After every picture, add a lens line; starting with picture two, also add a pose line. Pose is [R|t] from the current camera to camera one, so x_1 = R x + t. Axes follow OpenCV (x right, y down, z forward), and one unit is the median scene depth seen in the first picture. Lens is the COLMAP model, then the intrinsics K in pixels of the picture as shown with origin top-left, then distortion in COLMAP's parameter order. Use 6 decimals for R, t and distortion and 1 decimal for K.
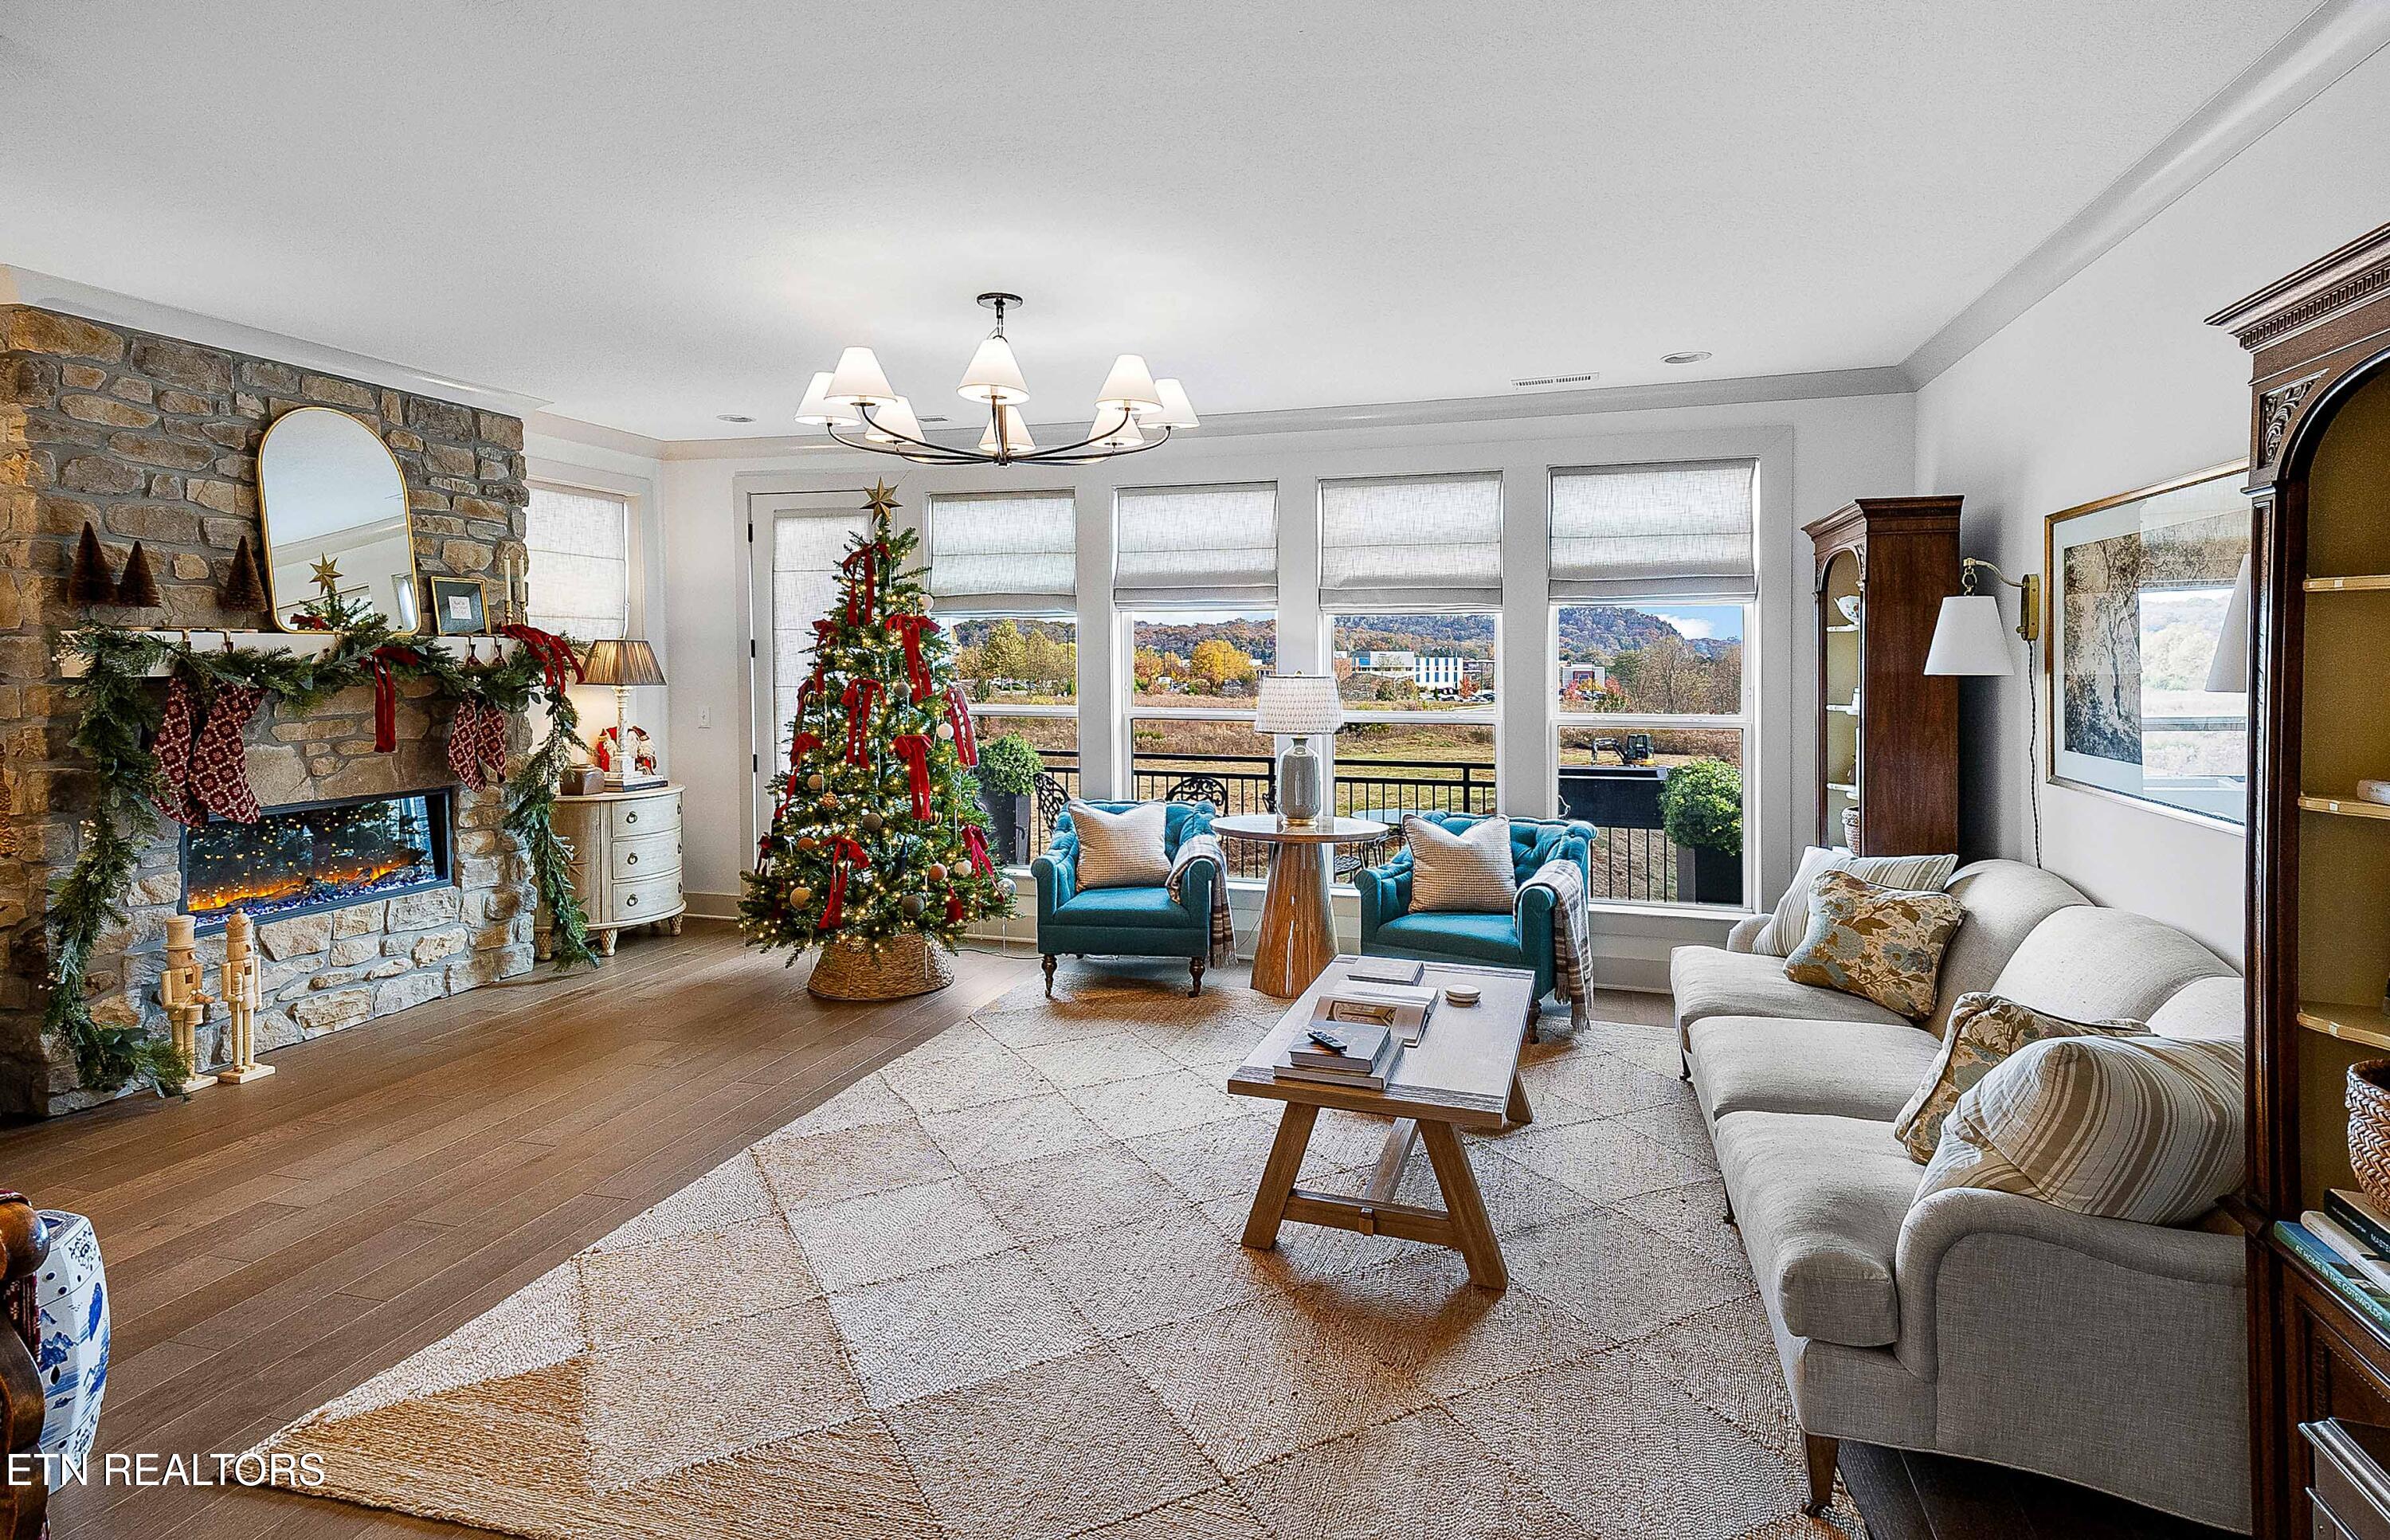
lens RADIAL K [[1253.0, 0, 1161.0], [0, 1253.0, 676.6], [0, 0, 1]] dist [0.049036, 0.001251]
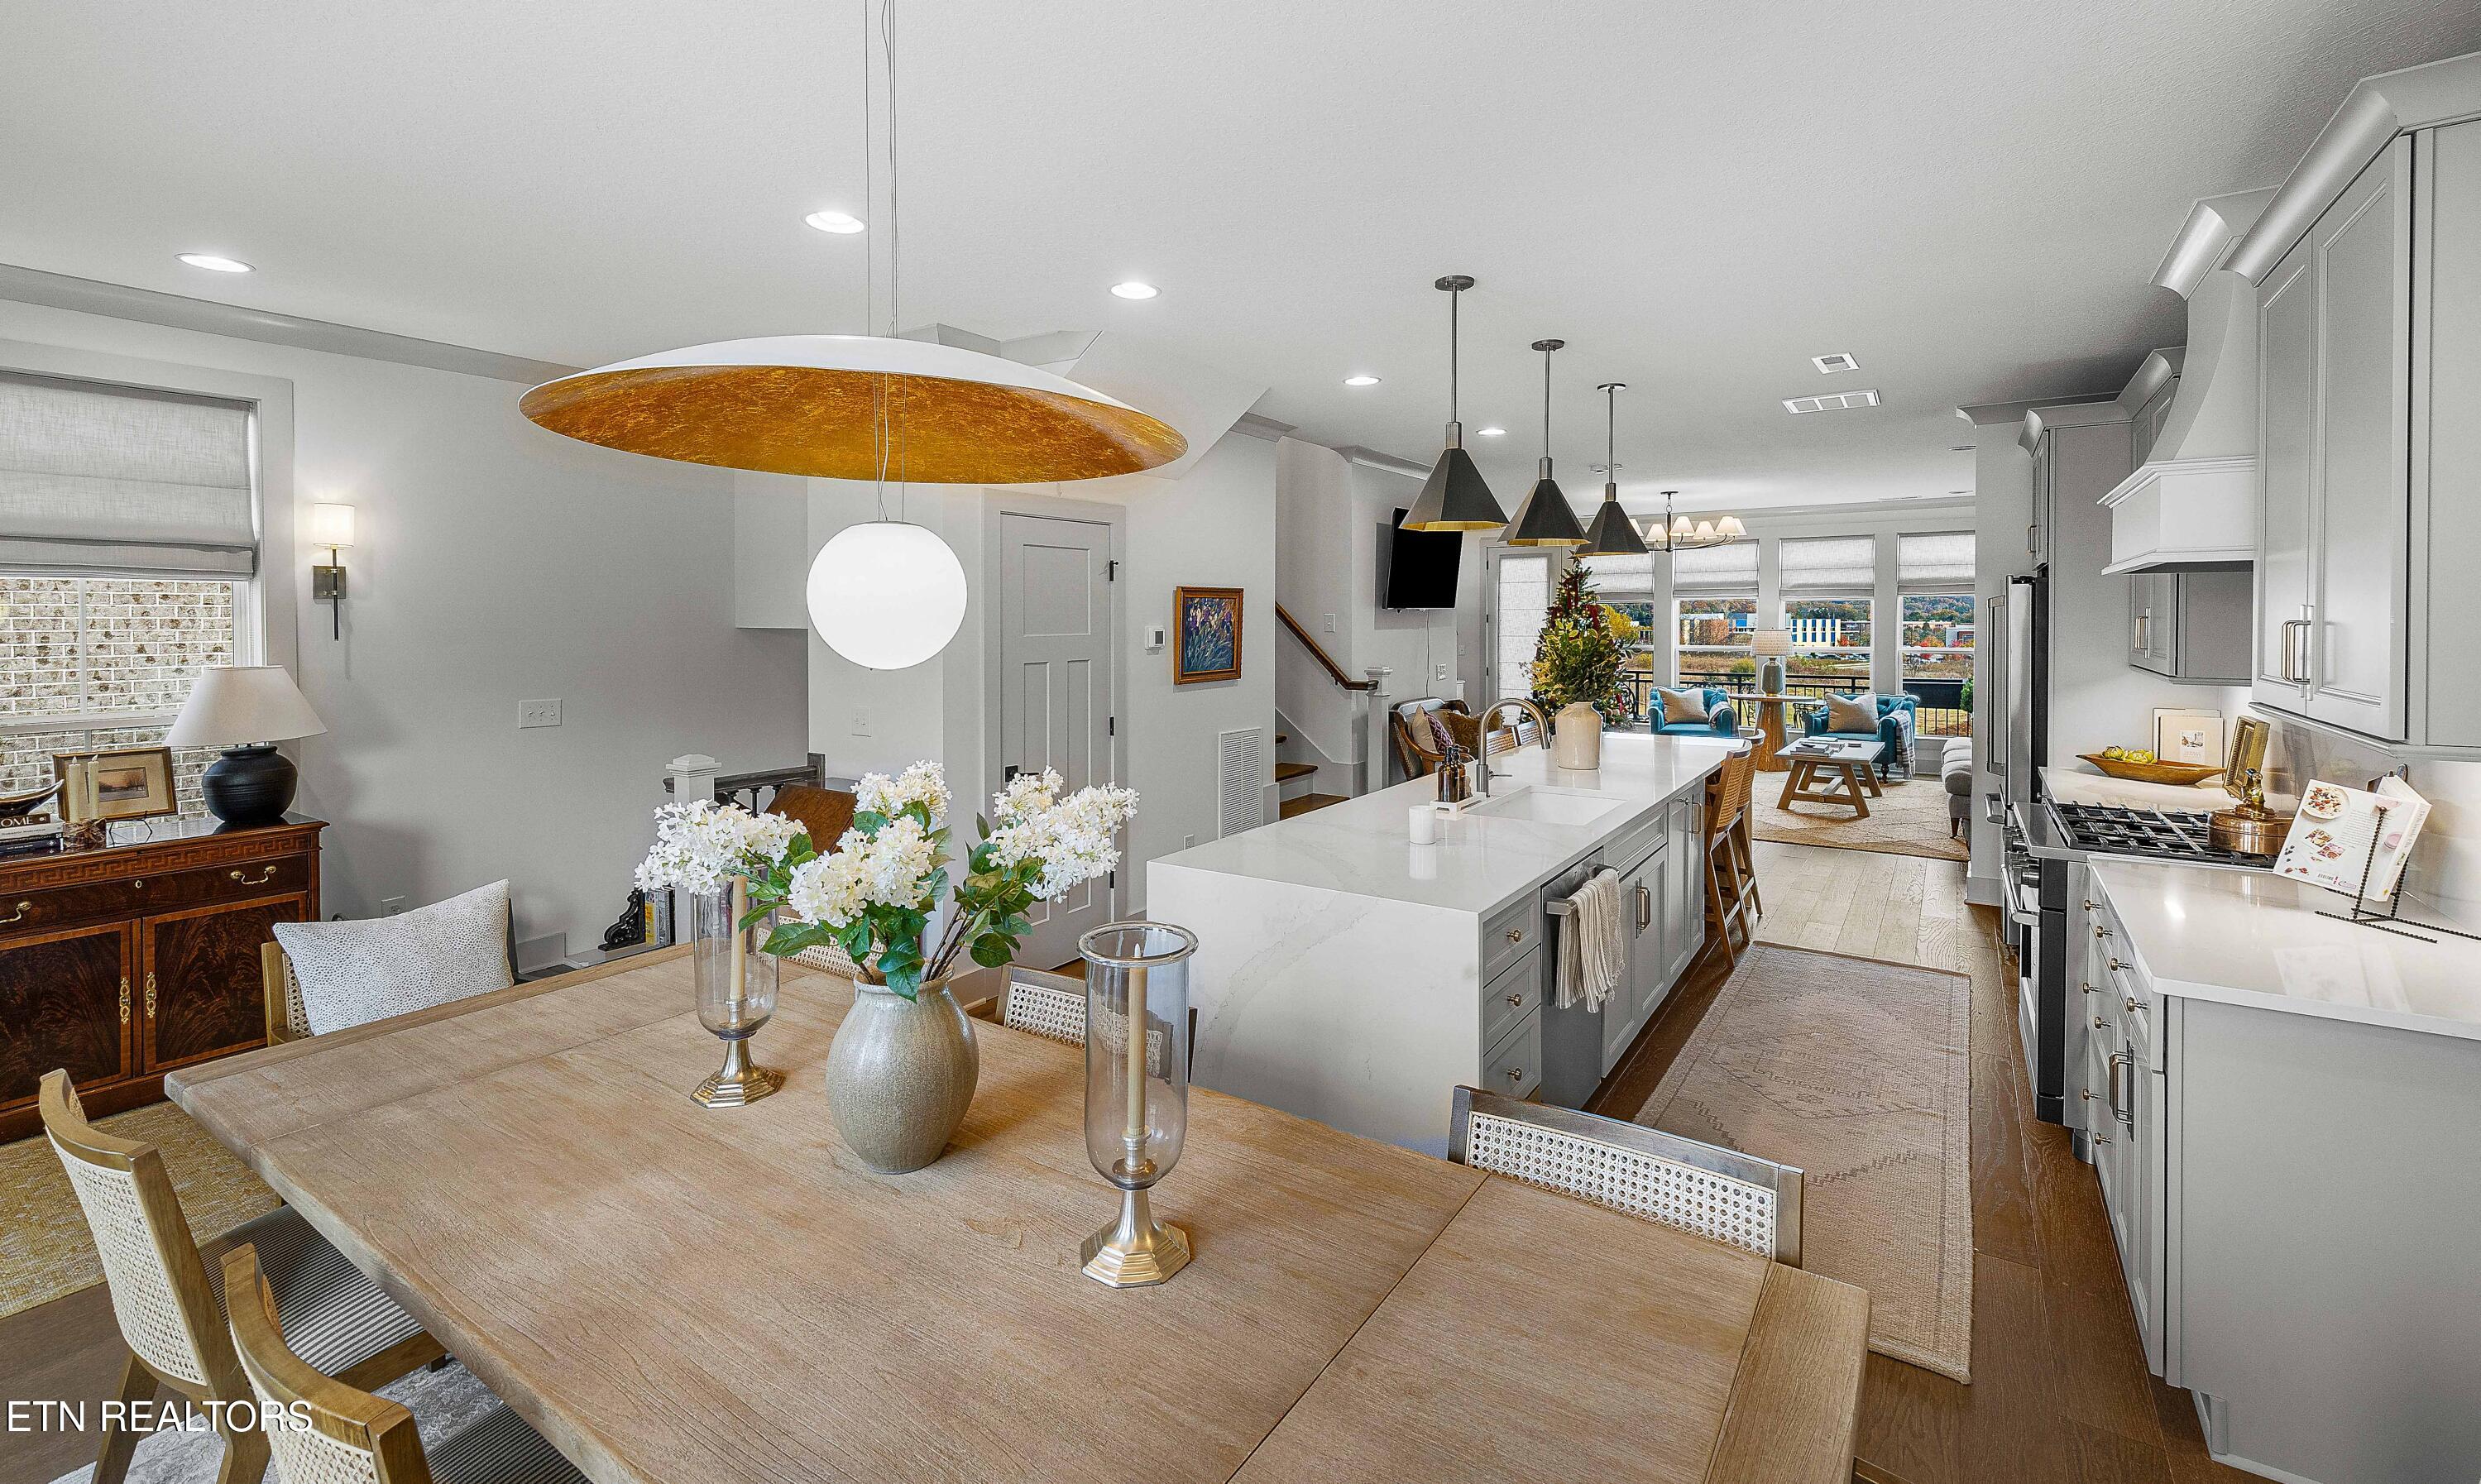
lens RADIAL K [[1105.9, 0, 1238.2], [0, 1105.9, 643.9], [0, 0, 1]] dist [-0.000293, -0.000063]
pose [[0.965924, 0.001573, -0.258821, -0.321692], [0.000093, 0.999979, 0.006426, 0.012258], [0.258826, -0.006231, 0.965904, -1.234172]]
